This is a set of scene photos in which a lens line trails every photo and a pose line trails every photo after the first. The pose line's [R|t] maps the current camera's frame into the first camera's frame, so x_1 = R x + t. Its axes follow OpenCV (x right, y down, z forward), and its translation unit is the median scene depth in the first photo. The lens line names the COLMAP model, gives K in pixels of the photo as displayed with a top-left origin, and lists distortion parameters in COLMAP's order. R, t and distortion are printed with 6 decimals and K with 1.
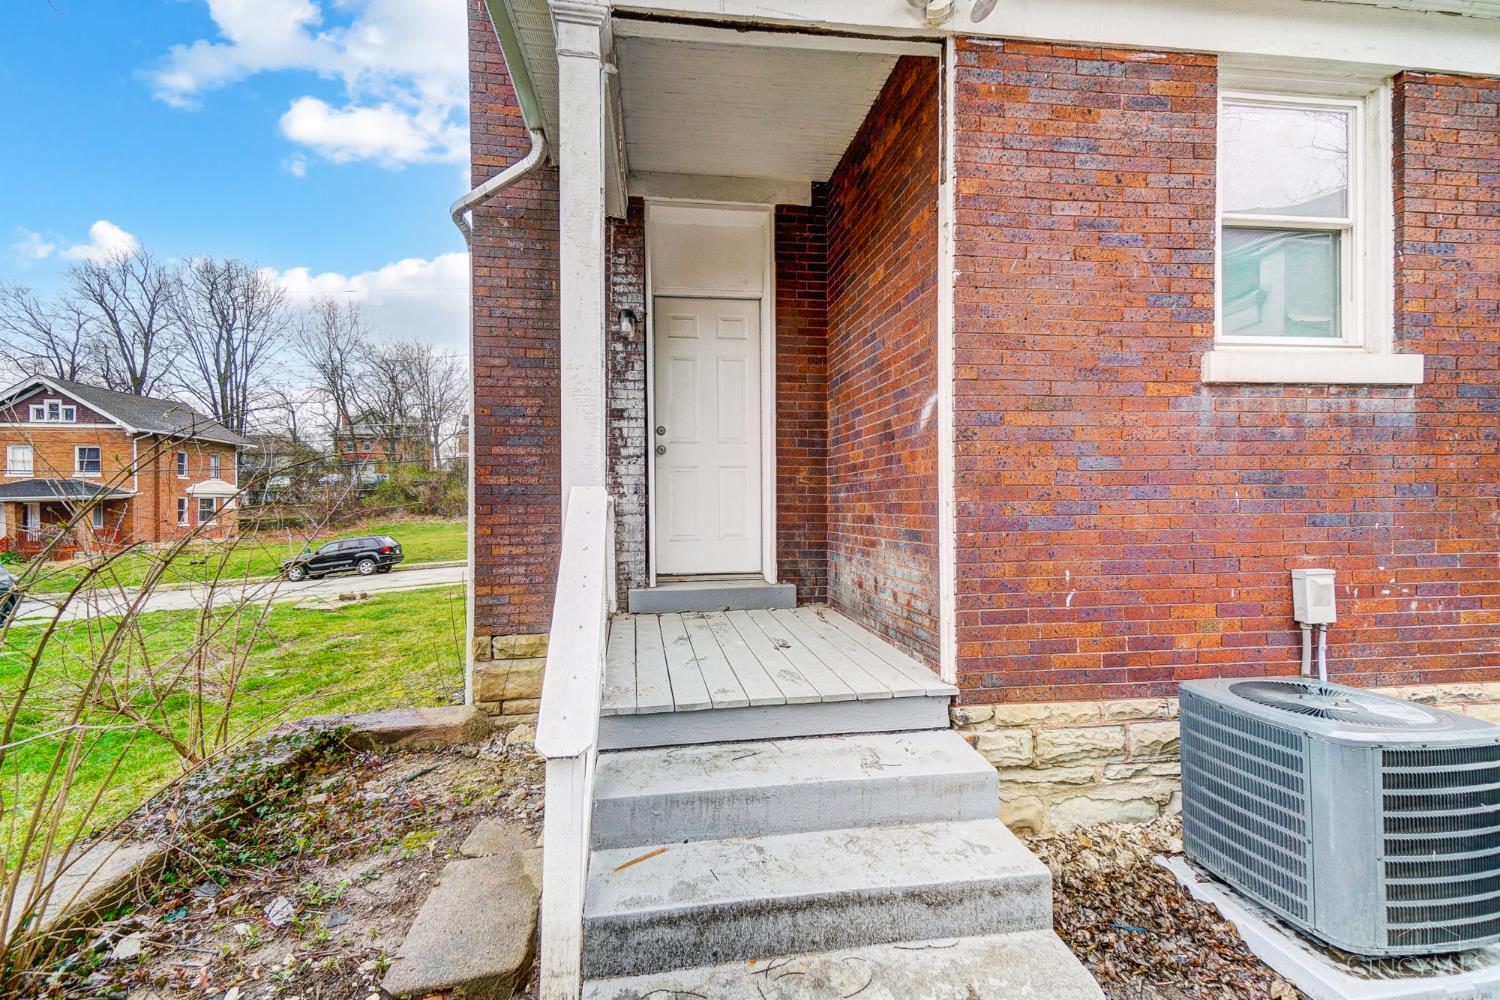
lens RADIAL K [[638.3, 0, 741.8], [0, 638.3, 499.6], [0, 0, 1]] dist [0.047793, -0.010175]
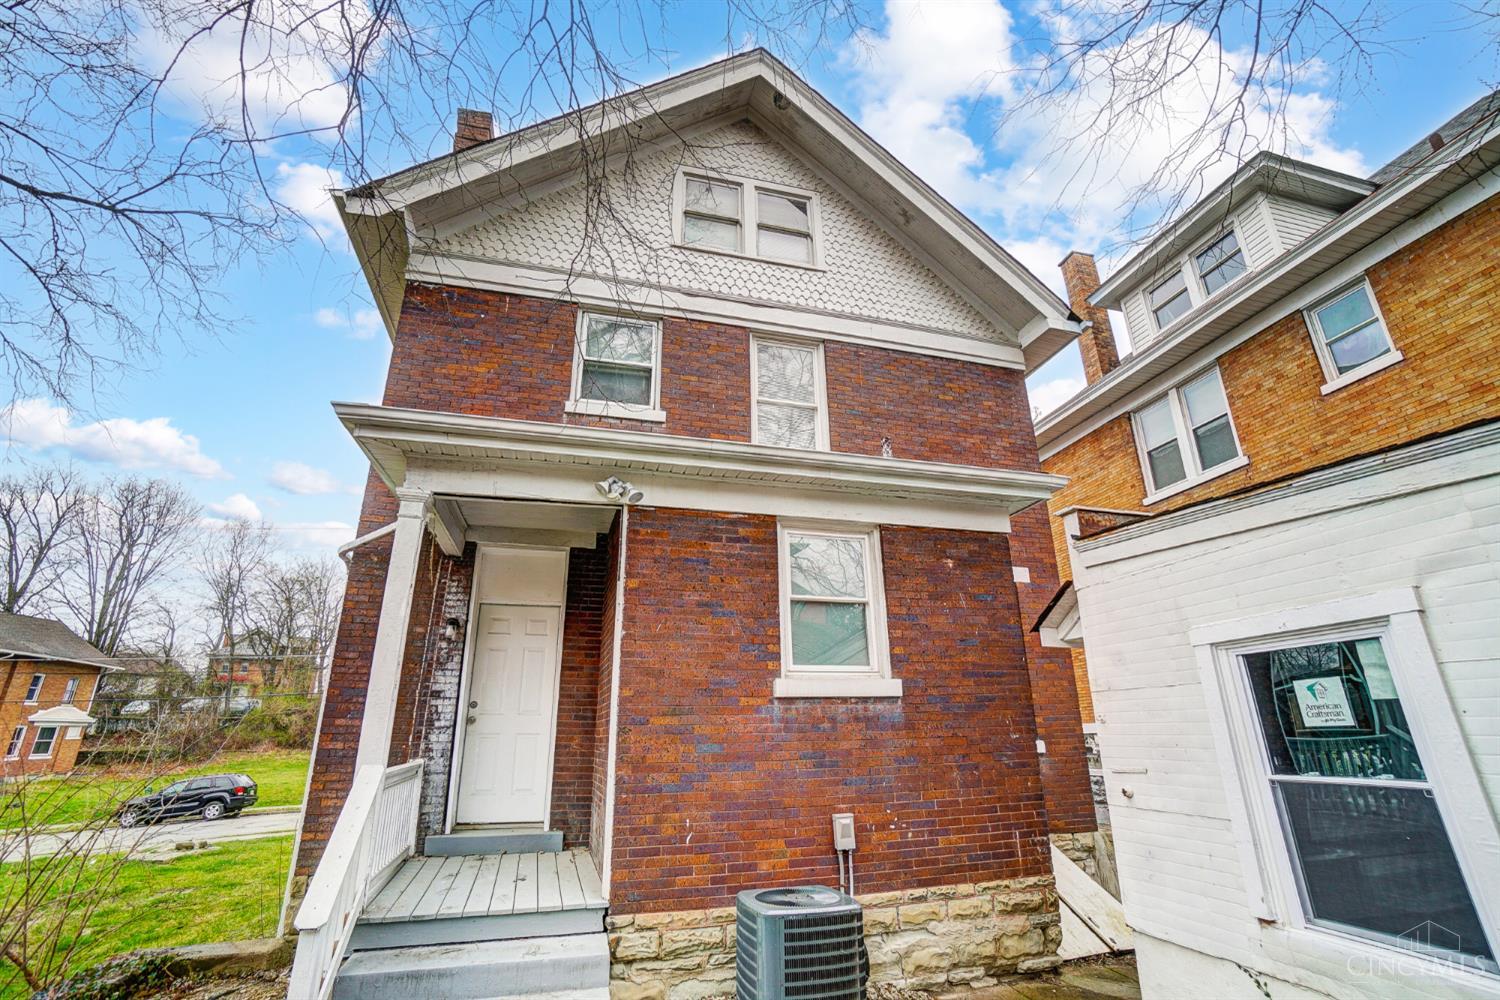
lens RADIAL K [[661.2, 0, 750.0], [0, 661.2, 500.0], [0, 0, 1]] dist [-0.067245, 0.023694]
pose [[0.991392, 0.039647, 0.124781, 0.275904], [0.004074, 0.943246, -0.332070, -0.063779], [-0.130865, 0.329720, 0.934965, -0.502575]]
